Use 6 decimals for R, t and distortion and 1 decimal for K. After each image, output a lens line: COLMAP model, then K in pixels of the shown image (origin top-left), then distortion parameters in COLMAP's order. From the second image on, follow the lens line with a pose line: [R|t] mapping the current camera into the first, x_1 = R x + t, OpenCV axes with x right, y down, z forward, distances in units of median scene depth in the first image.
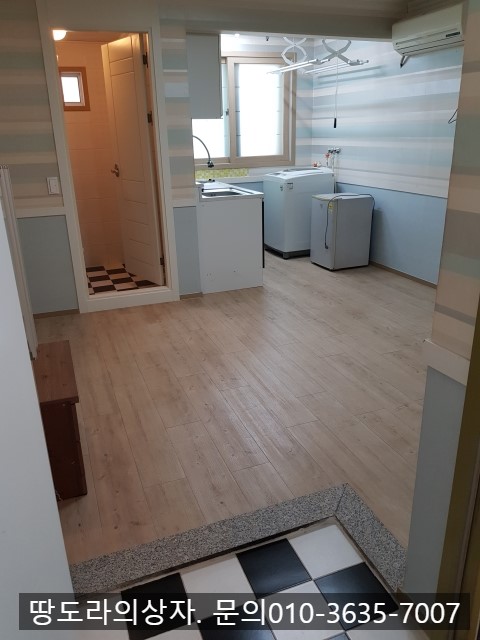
lens RADIAL K [[508.3, 0, 240.4], [0, 508.3, 321.1], [0, 0, 1]] dist [0.018043, -0.001547]
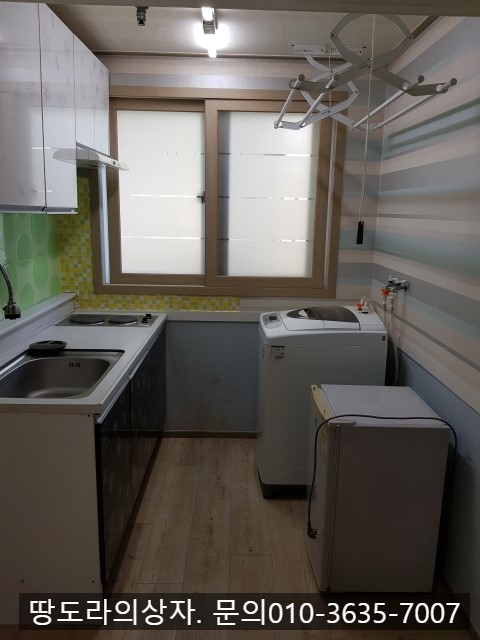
lens RADIAL K [[508.3, 0, 239.8], [0, 508.3, 318.0], [0, 0, 1]] dist [0.018043, -0.001547]
pose [[0.937271, 0.114922, -0.329114, 0.198262], [-0.162171, 0.979460, -0.119826, -0.218846], [0.308584, 0.165682, 0.936657, 0.512431]]
